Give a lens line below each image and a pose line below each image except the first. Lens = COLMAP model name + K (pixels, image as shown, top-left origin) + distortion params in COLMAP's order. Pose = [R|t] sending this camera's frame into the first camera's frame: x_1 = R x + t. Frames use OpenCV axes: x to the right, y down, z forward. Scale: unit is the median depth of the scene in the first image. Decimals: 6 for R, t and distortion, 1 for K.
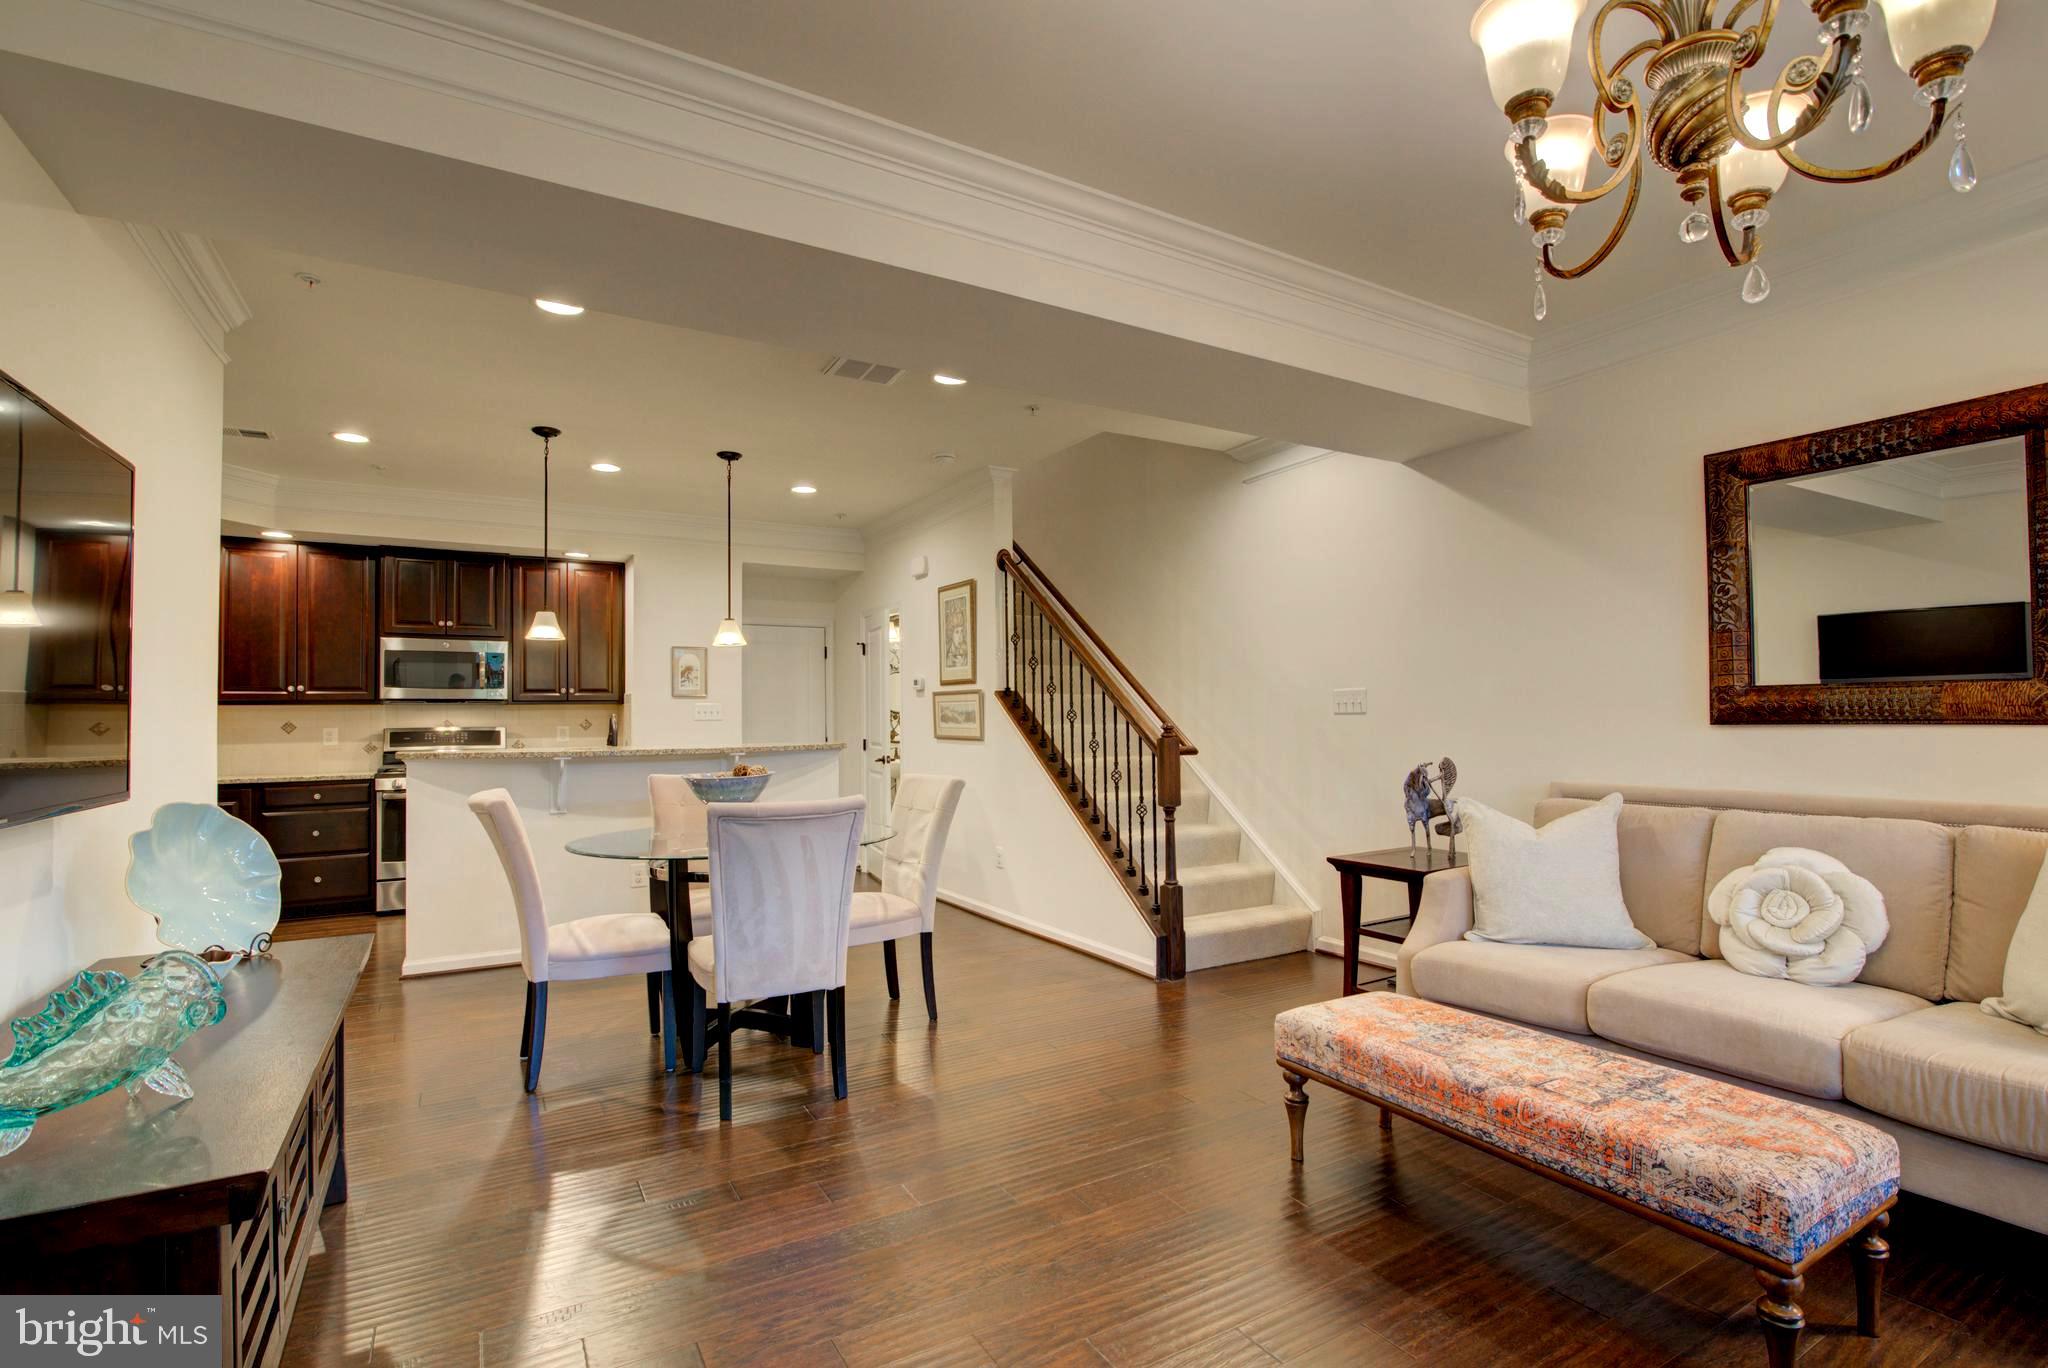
lens RADIAL K [[948.0, 0, 1026.4], [0, 948.0, 697.5], [0, 0, 1]] dist [-0.018941, -0.000702]
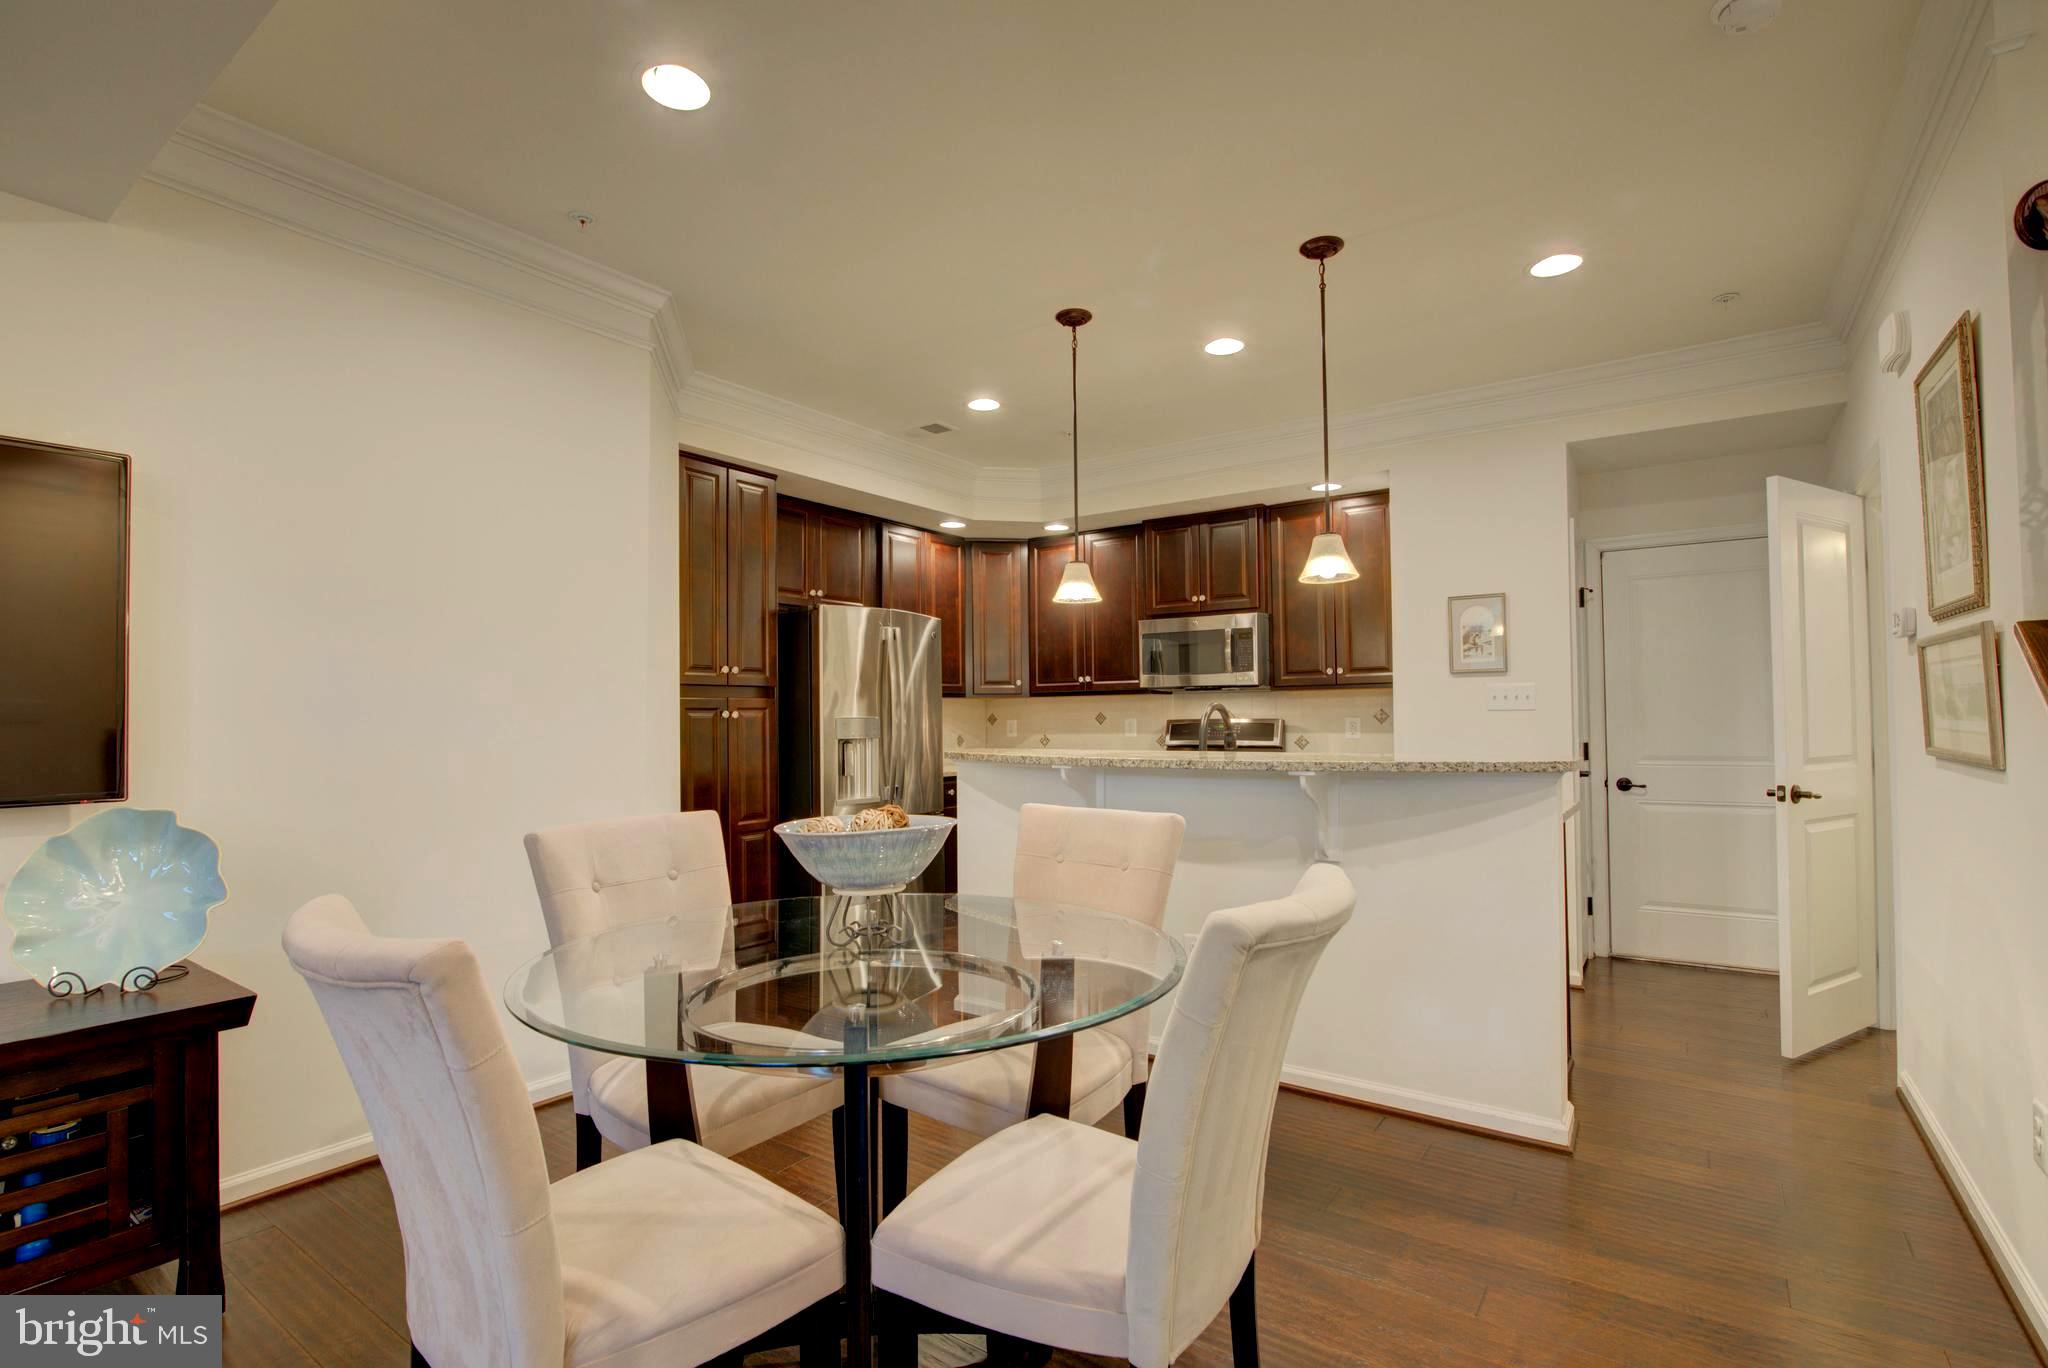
lens RADIAL K [[948.0, 0, 1021.6], [0, 948.0, 693.5], [0, 0, 1]] dist [-0.018941, -0.000702]
pose [[0.408422, -0.017135, -0.912632, 0.105625], [0.025284, 0.999653, -0.007453, 0.010579], [0.912443, -0.020031, 0.408713, 0.501035]]
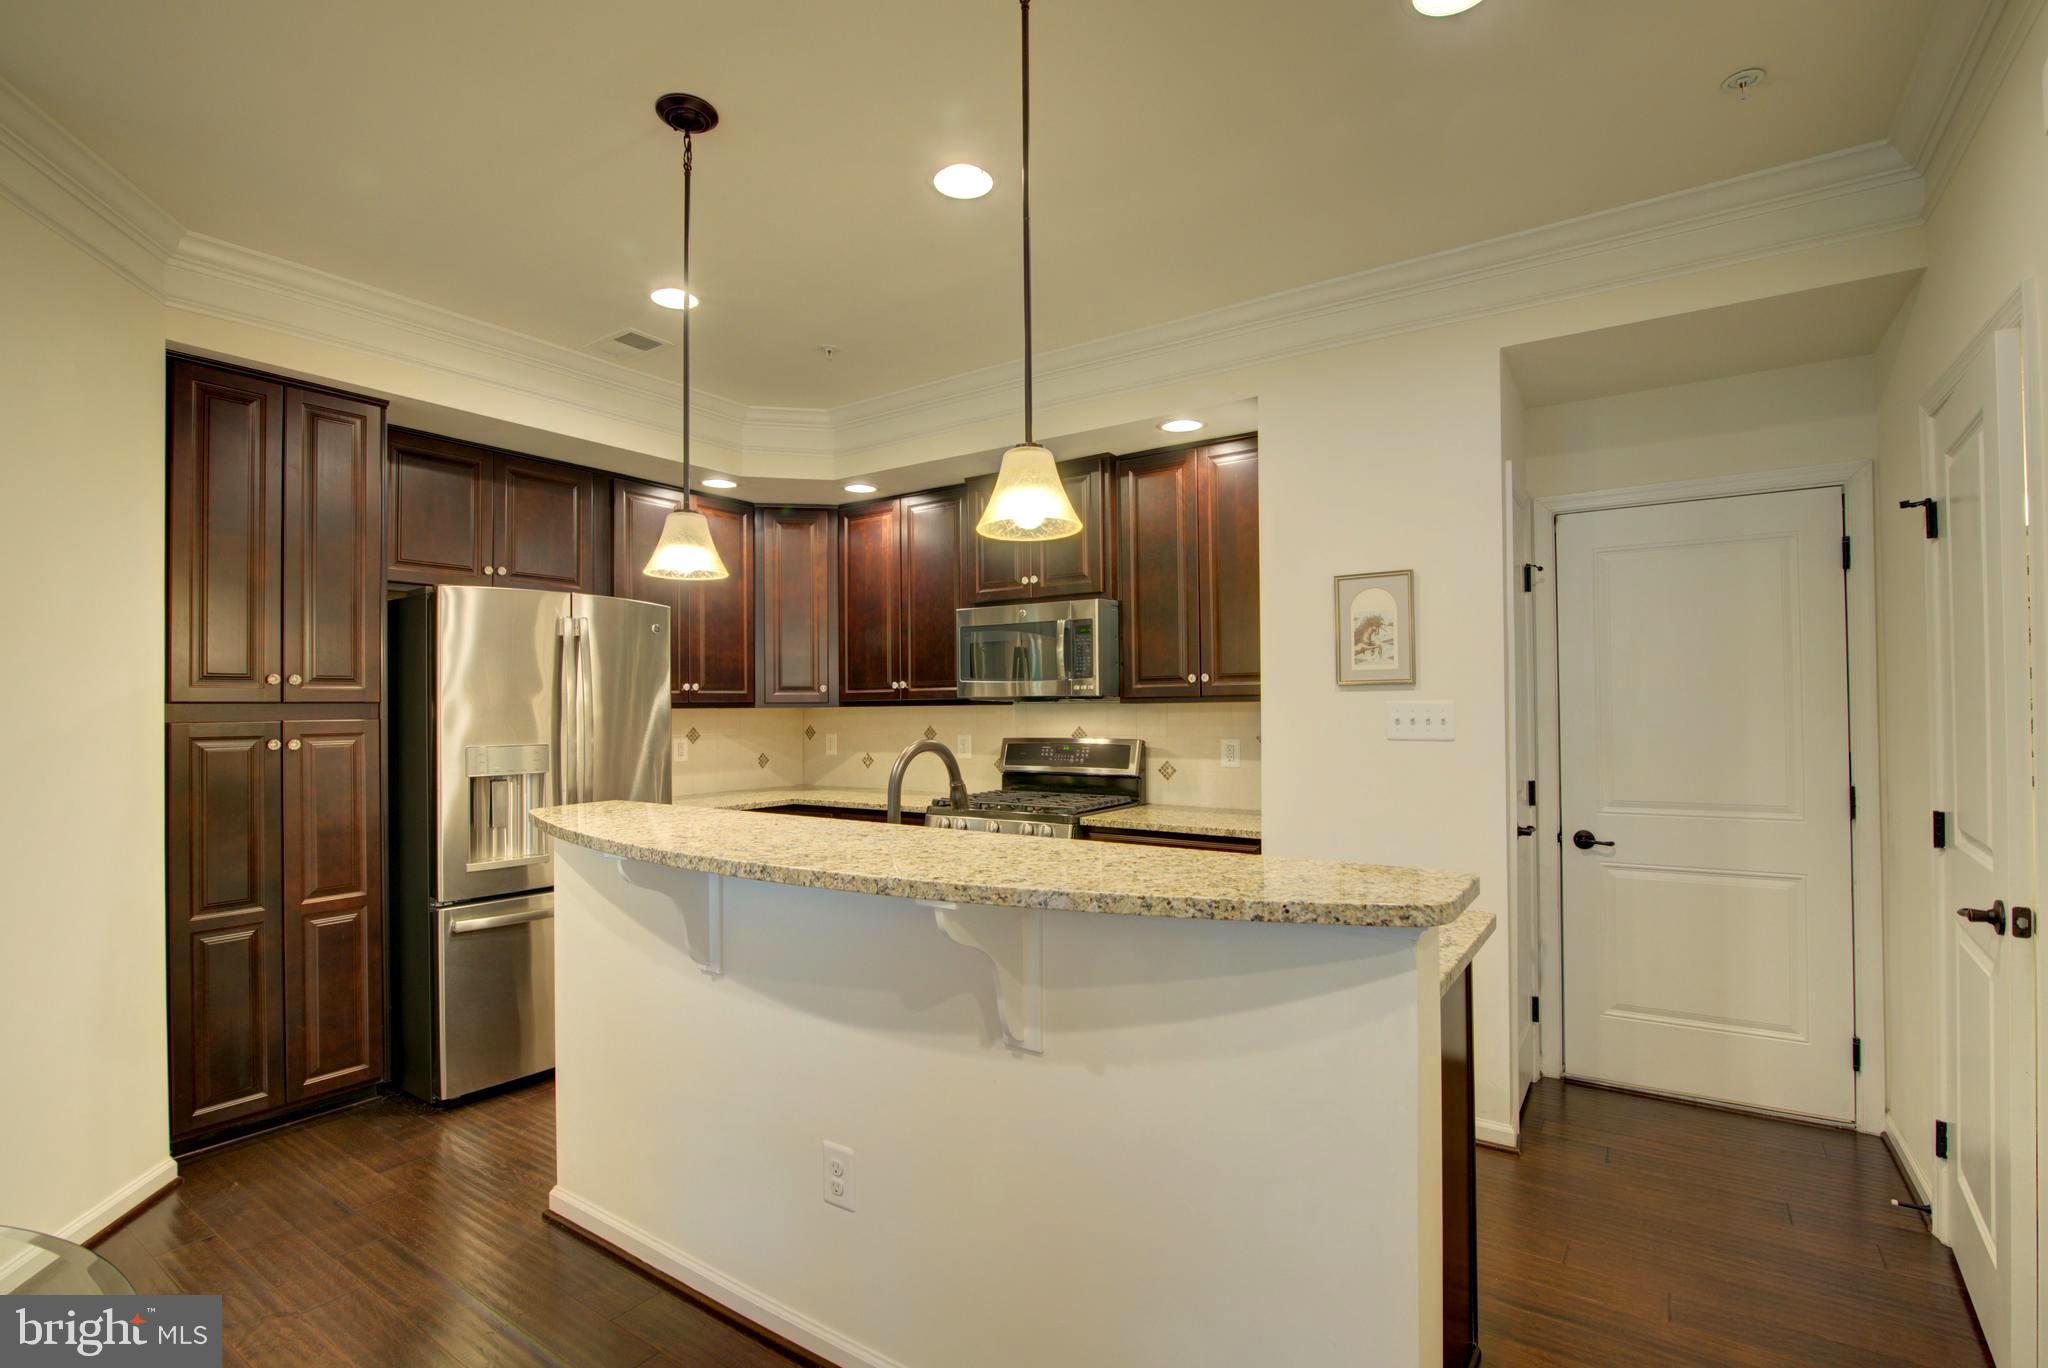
lens RADIAL K [[948.0, 0, 1022.8], [0, 948.0, 692.1], [0, 0, 1]] dist [-0.018941, -0.000702]
pose [[0.424675, -0.008927, -0.905302, -0.029505], [0.024197, 0.999706, 0.001493, -0.002671], [0.905022, -0.022540, 0.424766, 0.722941]]
